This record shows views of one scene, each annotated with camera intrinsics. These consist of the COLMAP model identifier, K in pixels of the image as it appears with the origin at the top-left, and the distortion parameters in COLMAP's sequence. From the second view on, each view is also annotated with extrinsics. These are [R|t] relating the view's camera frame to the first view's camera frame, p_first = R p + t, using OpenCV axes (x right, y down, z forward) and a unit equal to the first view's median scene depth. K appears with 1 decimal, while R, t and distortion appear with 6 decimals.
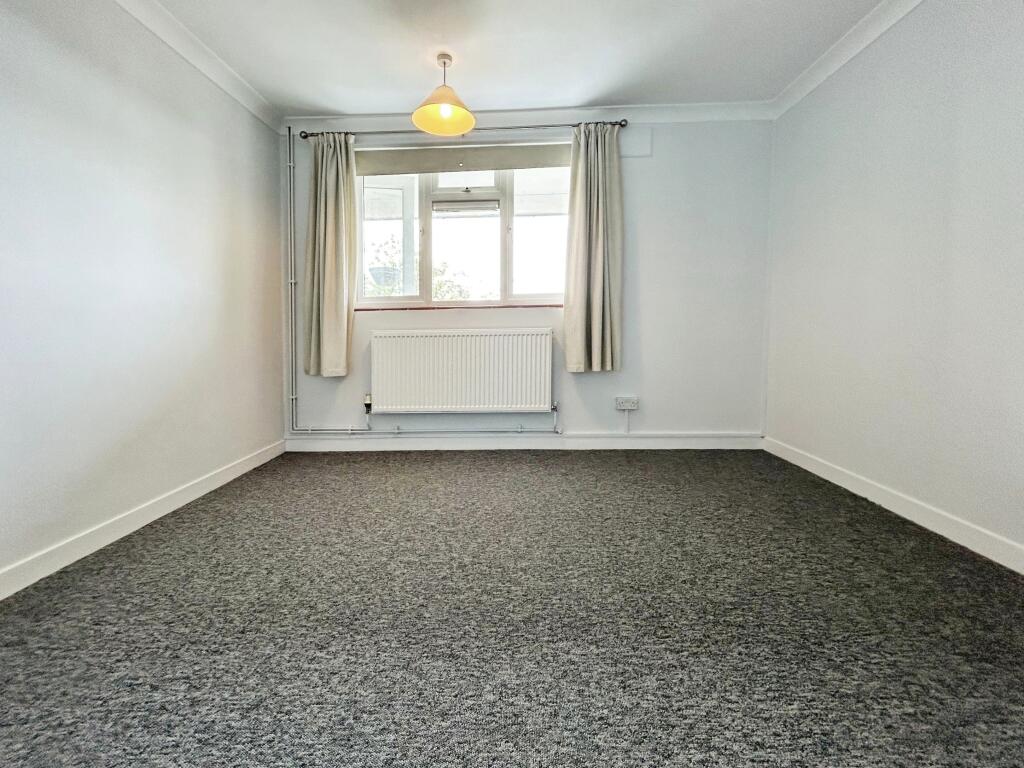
lens RADIAL K [[458.3, 0, 510.6], [0, 458.3, 353.9], [0, 0, 1]] dist [-0.001204, 0.004559]
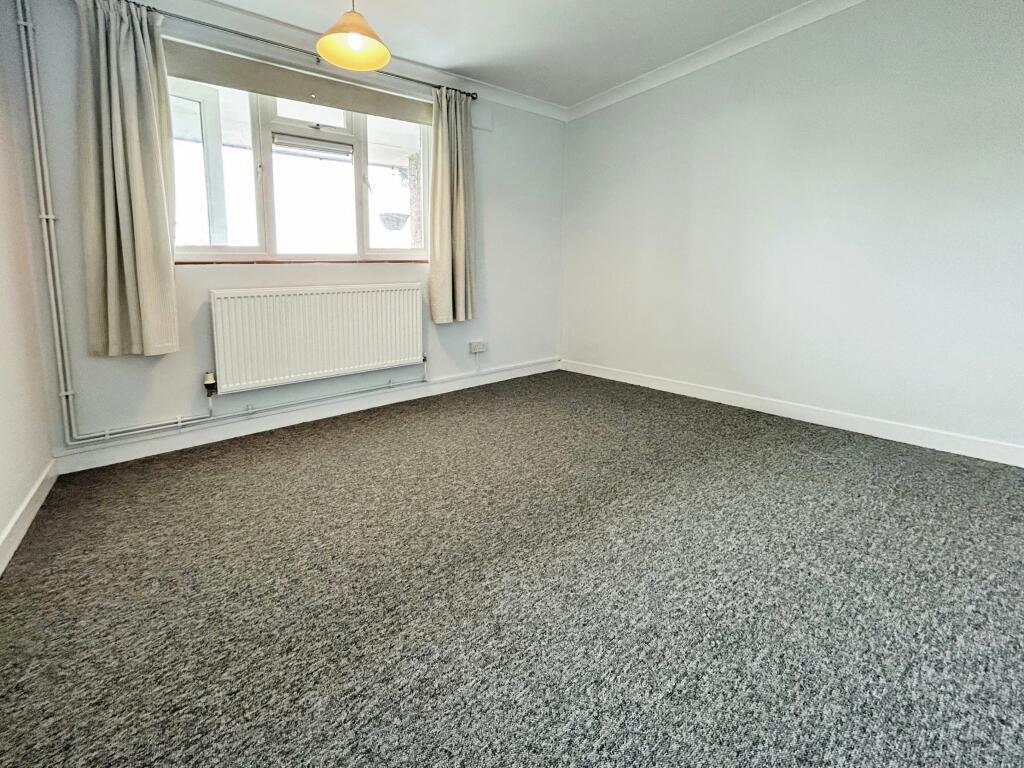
lens RADIAL K [[458.3, 0, 510.6], [0, 458.3, 353.9], [0, 0, 1]] dist [-0.001204, 0.004559]
pose [[0.743383, -0.119593, 0.658087, -0.488727], [0.051626, 0.991209, 0.121814, -0.013497], [-0.666870, -0.056580, 0.743023, 0.077691]]
